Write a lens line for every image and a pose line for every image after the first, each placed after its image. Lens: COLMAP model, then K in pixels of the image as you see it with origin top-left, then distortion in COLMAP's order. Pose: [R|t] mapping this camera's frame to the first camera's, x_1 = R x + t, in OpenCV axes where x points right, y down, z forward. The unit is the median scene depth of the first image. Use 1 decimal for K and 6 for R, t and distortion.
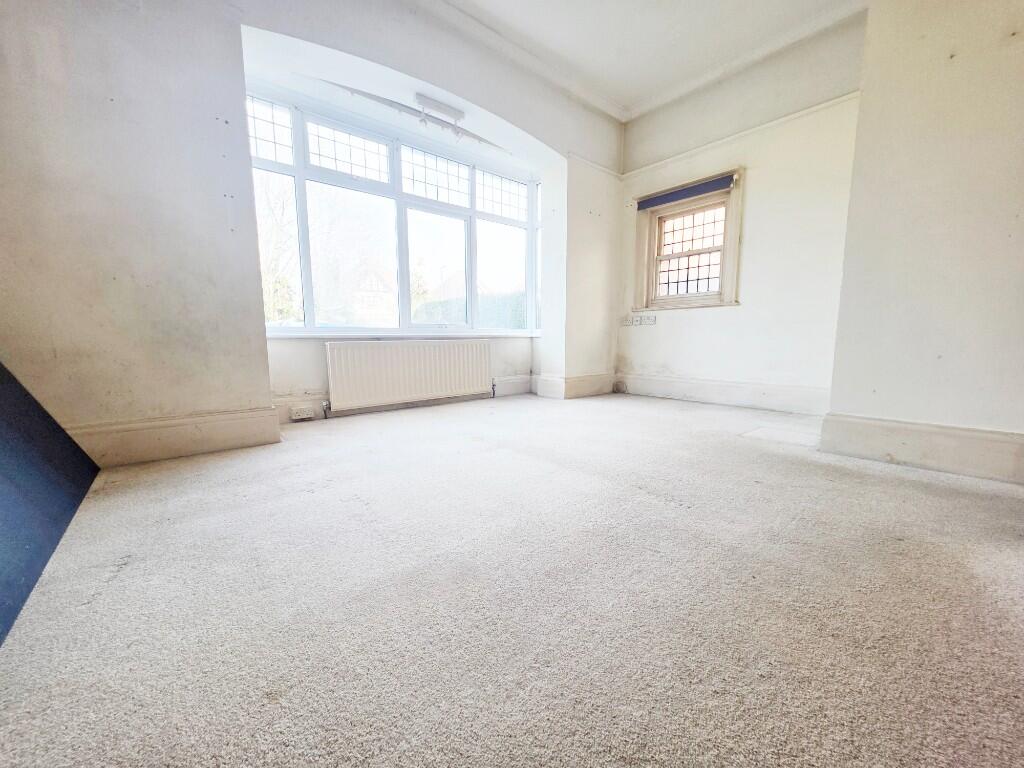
lens RADIAL K [[407.4, 0, 512.0], [0, 407.4, 384.0], [0, 0, 1]] dist [-0.000046, -0.000040]
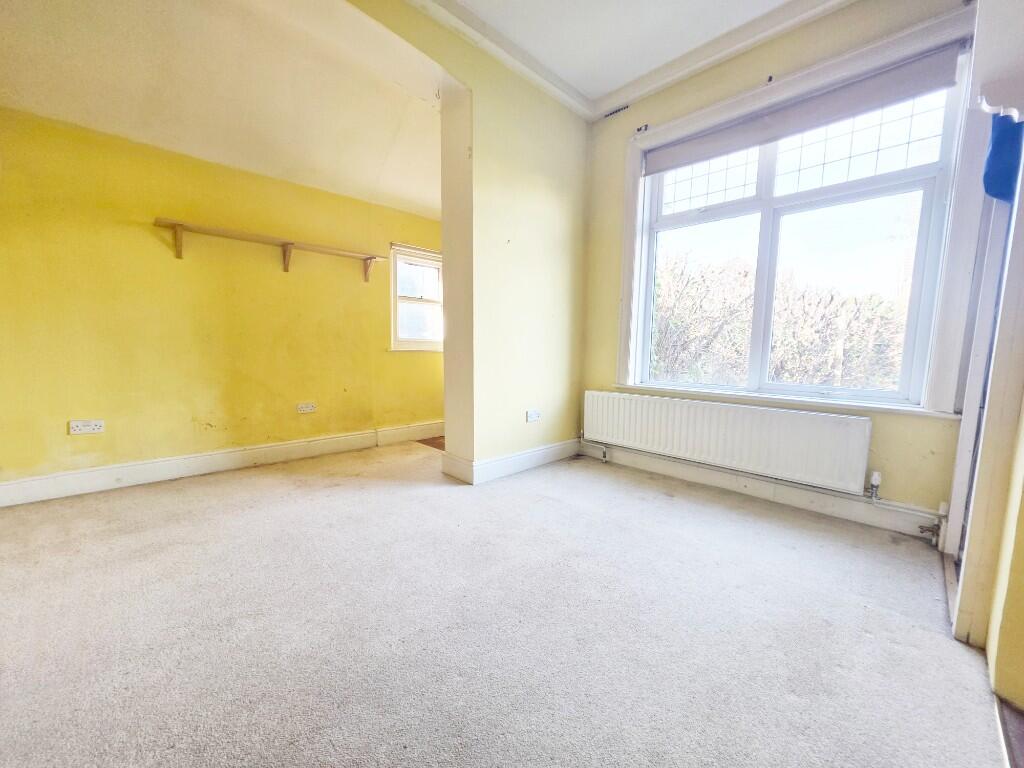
lens RADIAL K [[407.4, 0, 512.0], [0, 407.4, 384.0], [0, 0, 1]] dist [-0.000046, -0.000040]
pose [[0.061855, 0.106035, -0.992437, 0.490557], [-0.134765, 0.986122, 0.096961, -0.151401], [0.988945, 0.127748, 0.075286, 0.537646]]
